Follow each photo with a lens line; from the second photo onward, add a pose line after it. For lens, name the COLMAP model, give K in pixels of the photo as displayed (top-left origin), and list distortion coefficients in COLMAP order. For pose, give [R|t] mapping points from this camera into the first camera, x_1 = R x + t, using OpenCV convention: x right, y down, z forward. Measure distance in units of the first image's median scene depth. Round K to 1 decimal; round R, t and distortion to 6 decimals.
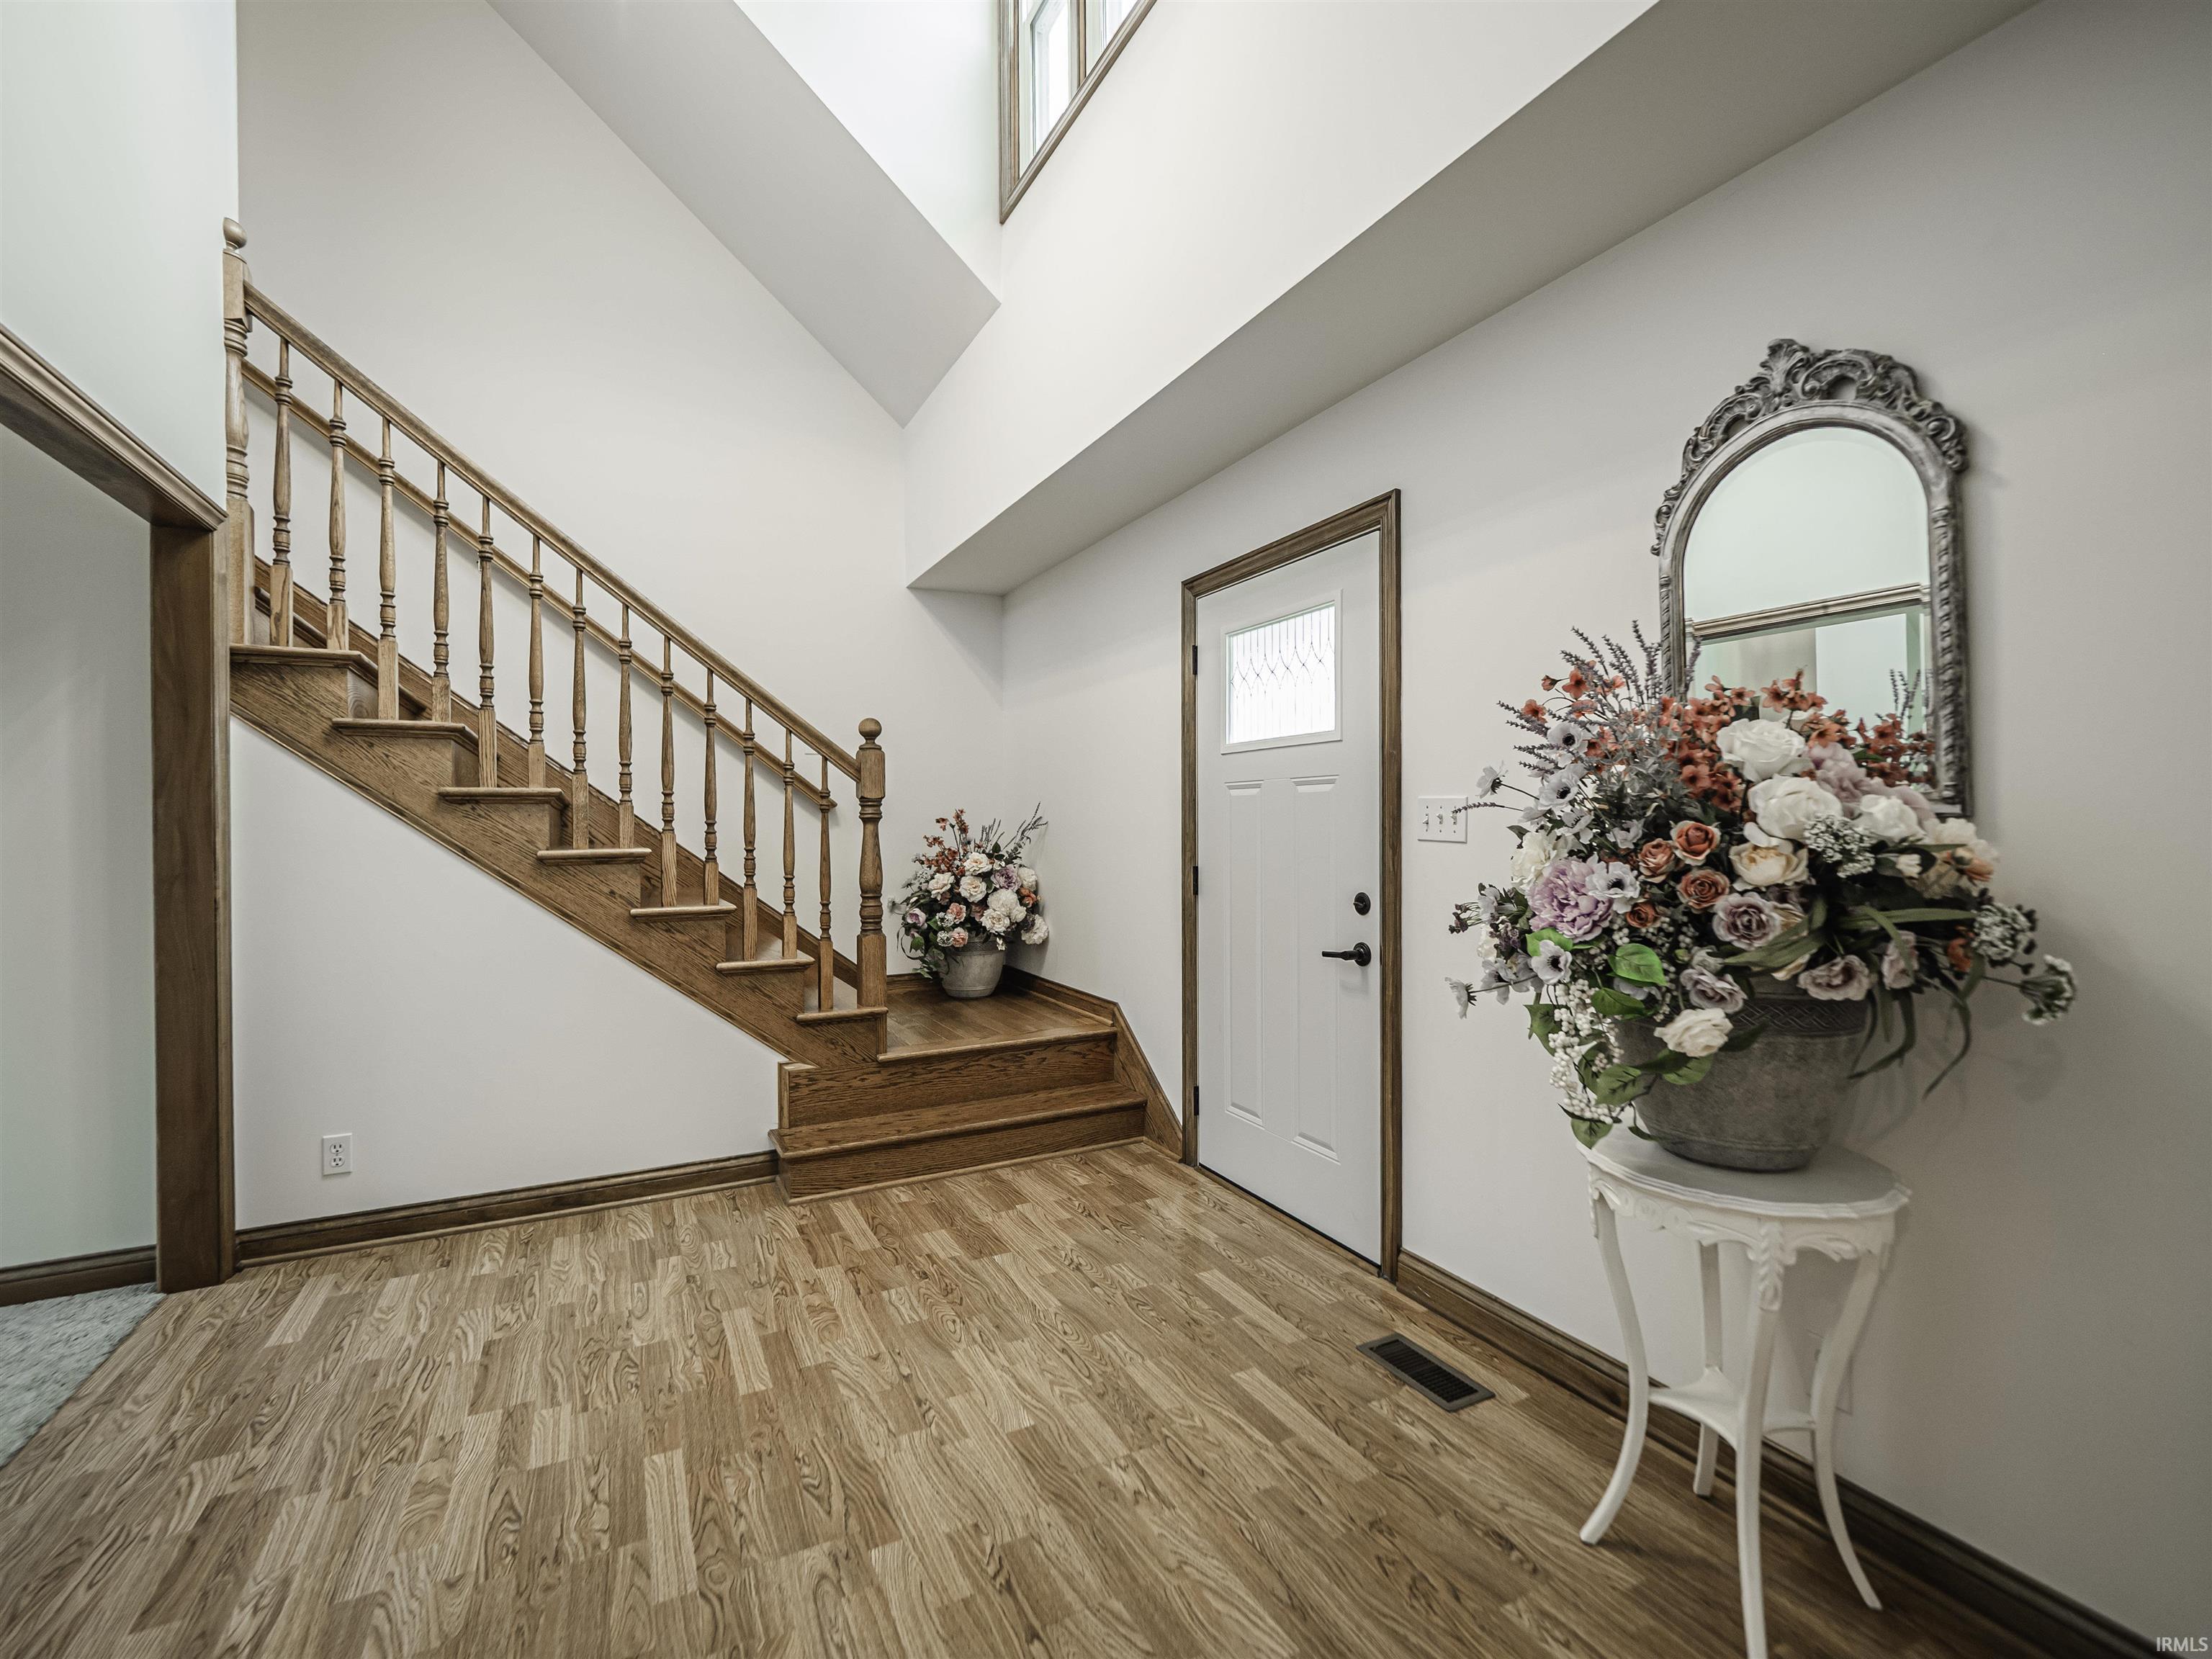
lens RADIAL K [[954.3, 0, 1082.9], [0, 954.3, 826.9], [0, 0, 1]] dist [-0.000709, -0.000421]
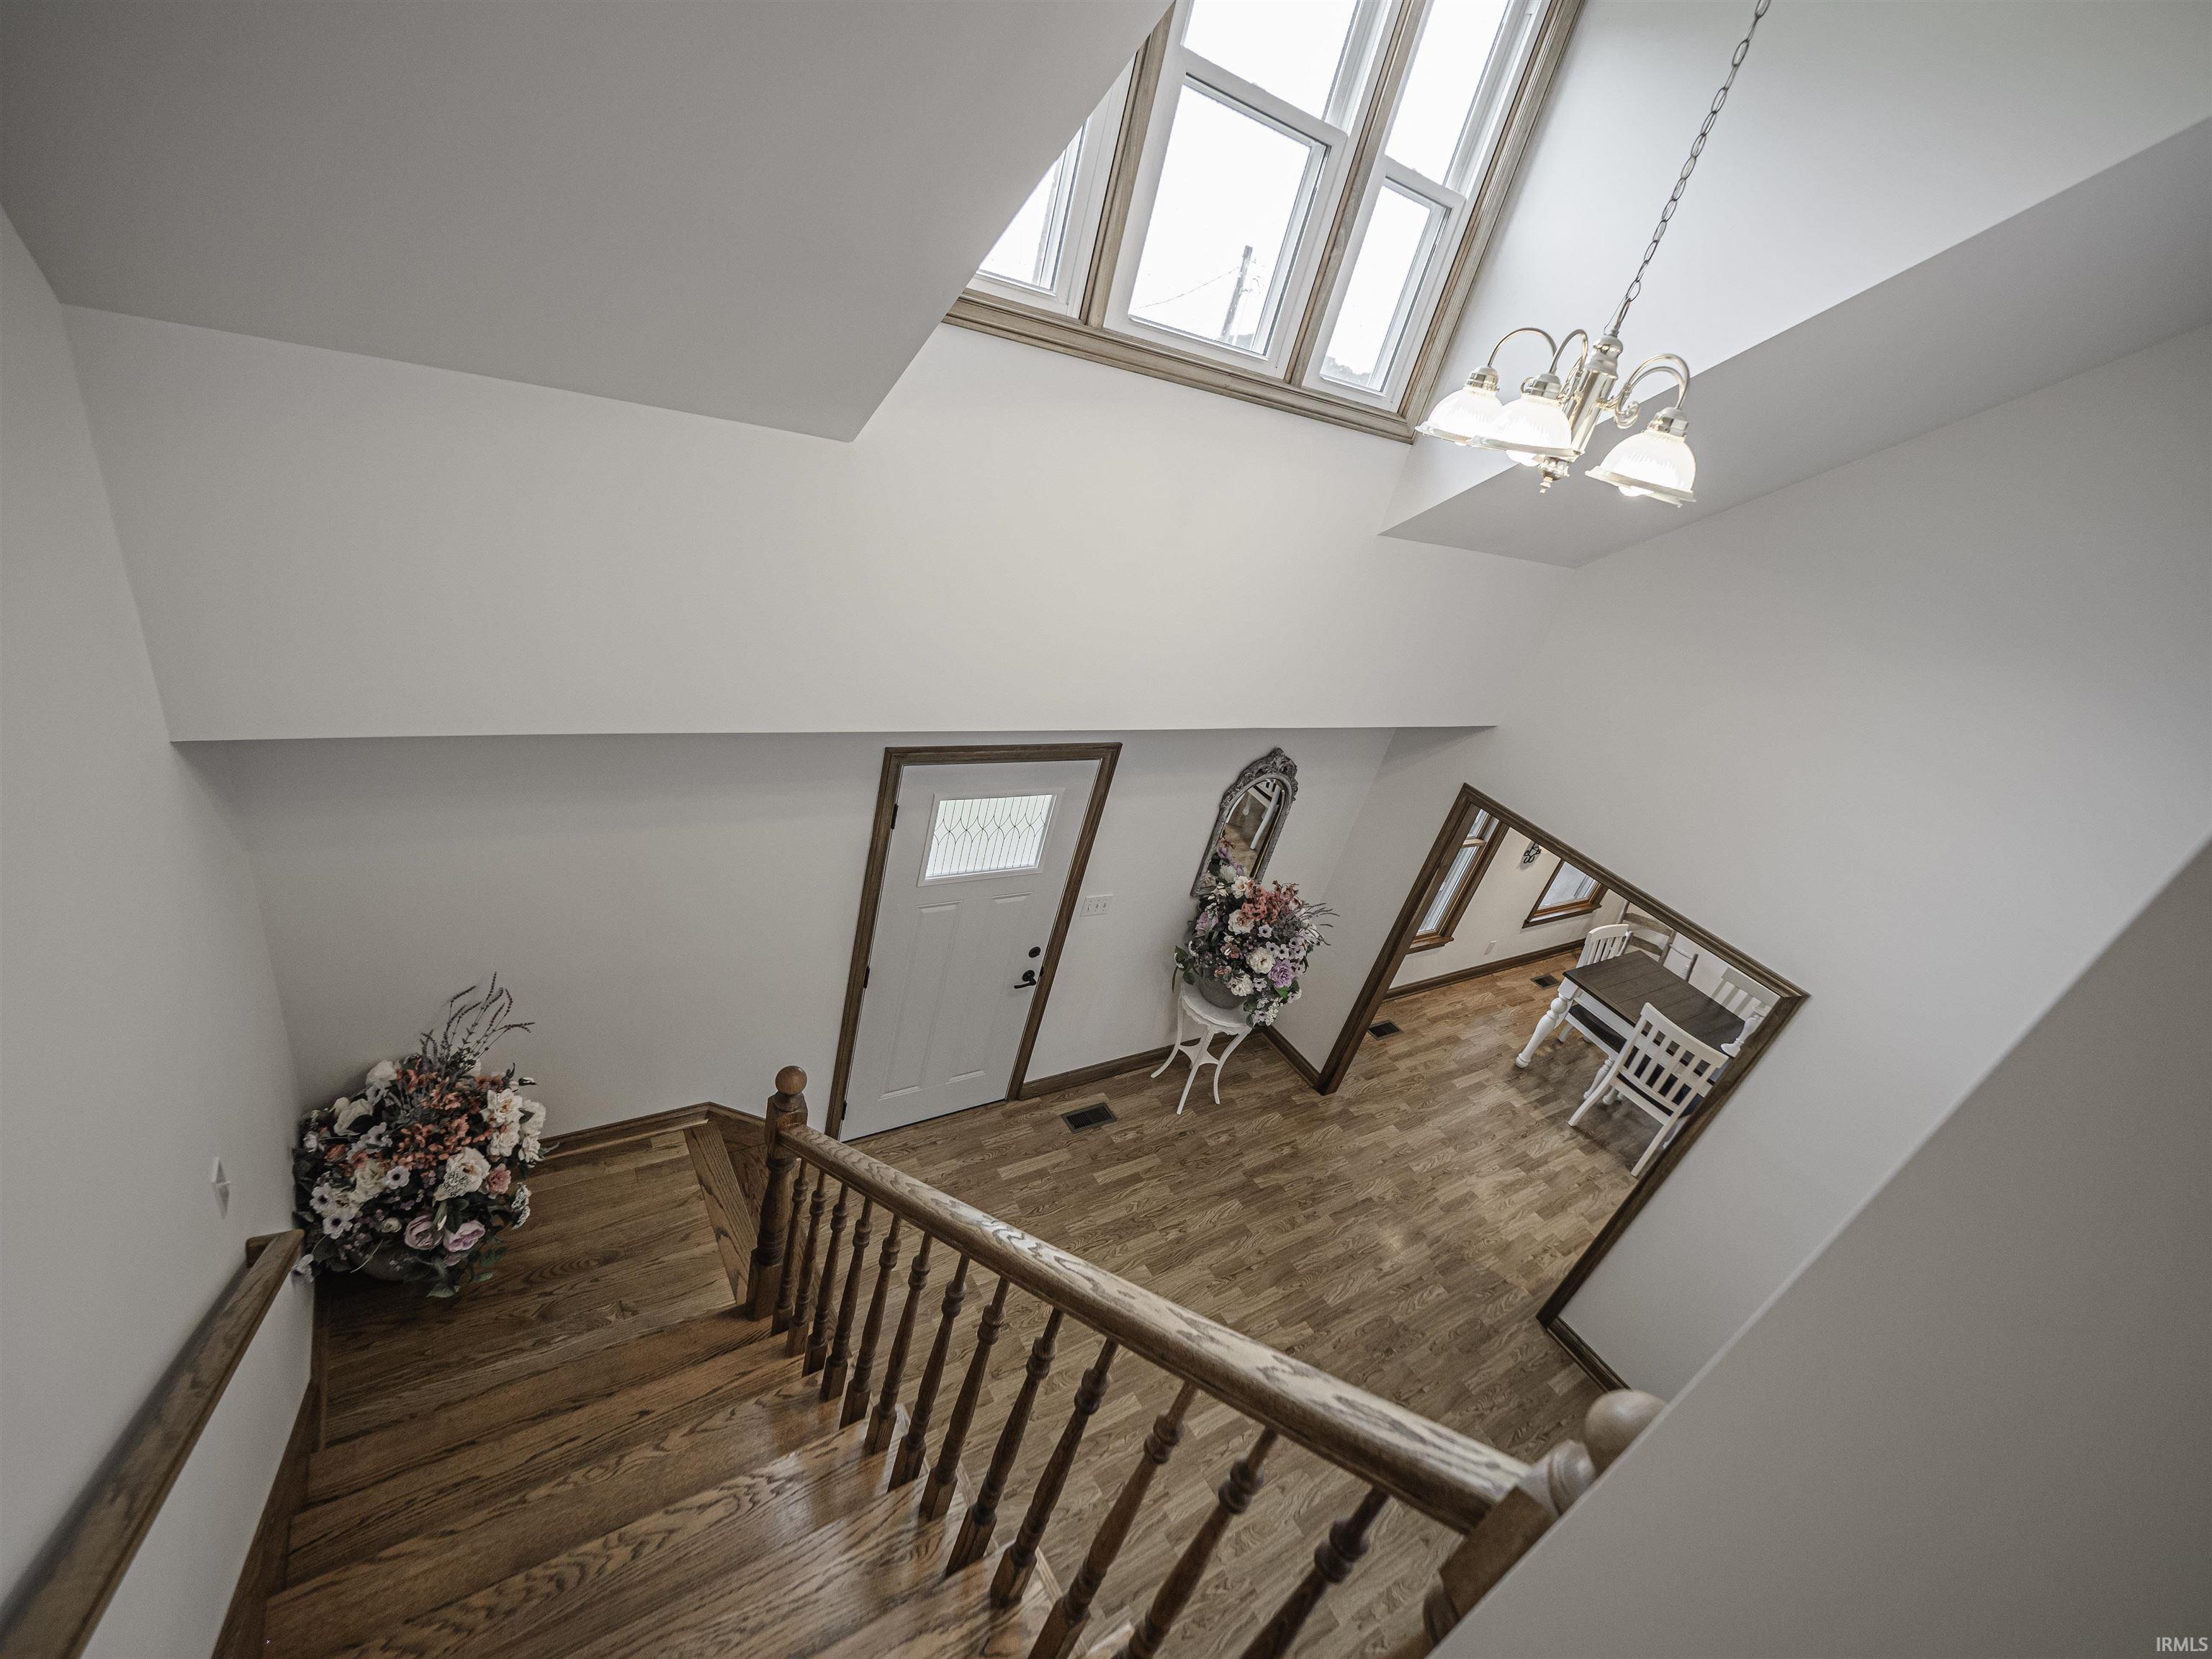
lens RADIAL K [[954.3, 0, 1082.9], [0, 954.3, 826.9], [0, 0, 1]] dist [-0.000709, -0.000421]
pose [[-0.090490, -0.489961, 0.867035, -1.186950], [-0.238357, 0.855959, 0.458825, -1.000557], [-0.966953, -0.165145, -0.194241, 1.407676]]
